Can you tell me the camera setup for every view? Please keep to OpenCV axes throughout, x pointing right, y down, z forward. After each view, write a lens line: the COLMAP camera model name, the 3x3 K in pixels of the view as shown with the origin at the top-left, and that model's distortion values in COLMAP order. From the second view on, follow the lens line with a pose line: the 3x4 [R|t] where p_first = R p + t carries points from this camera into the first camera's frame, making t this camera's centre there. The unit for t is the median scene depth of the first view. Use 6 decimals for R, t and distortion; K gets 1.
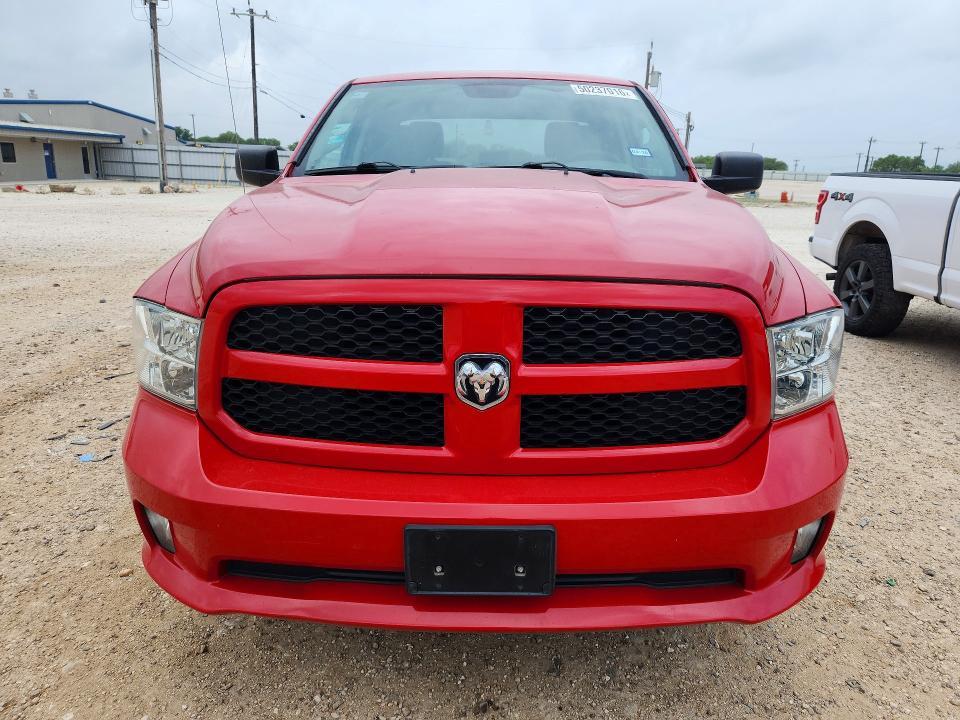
lens RADIAL K [[647.1, 0, 480.0], [0, 647.1, 360.0], [0, 0, 1]] dist [0.060610, 0.001478]
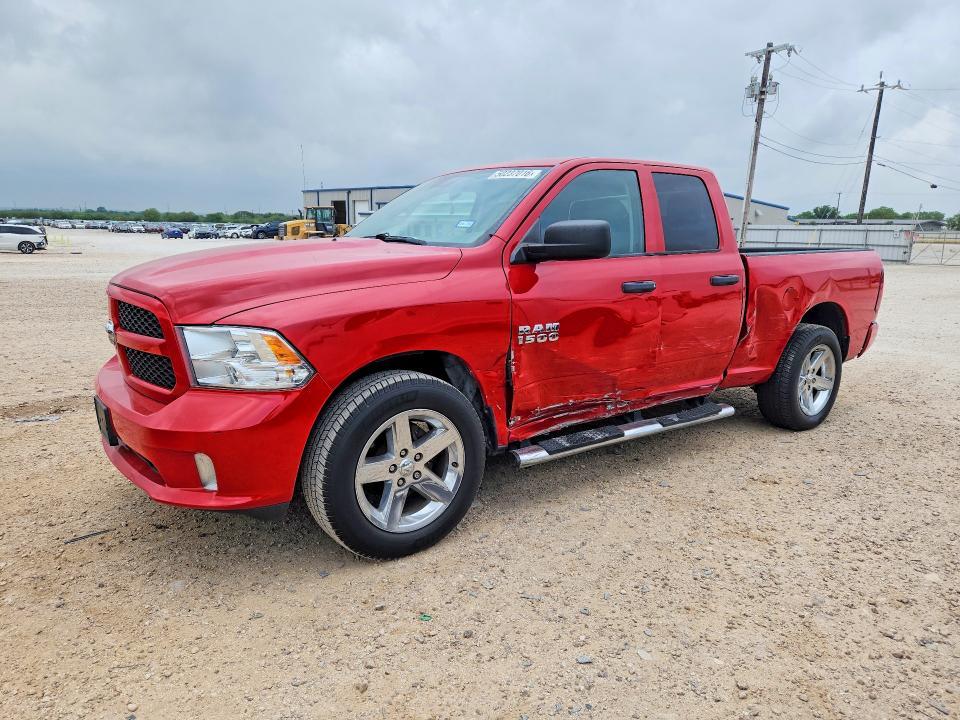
lens RADIAL K [[683.6, 0, 480.0], [0, 683.6, 360.0], [0, 0, 1]] dist [0.009422, 0.001925]
pose [[0.589342, 0.131658, -0.797084, 0.182273], [-0.227863, 0.973663, -0.007651, -0.007272], [0.775084, 0.186135, 0.603821, 0.046282]]
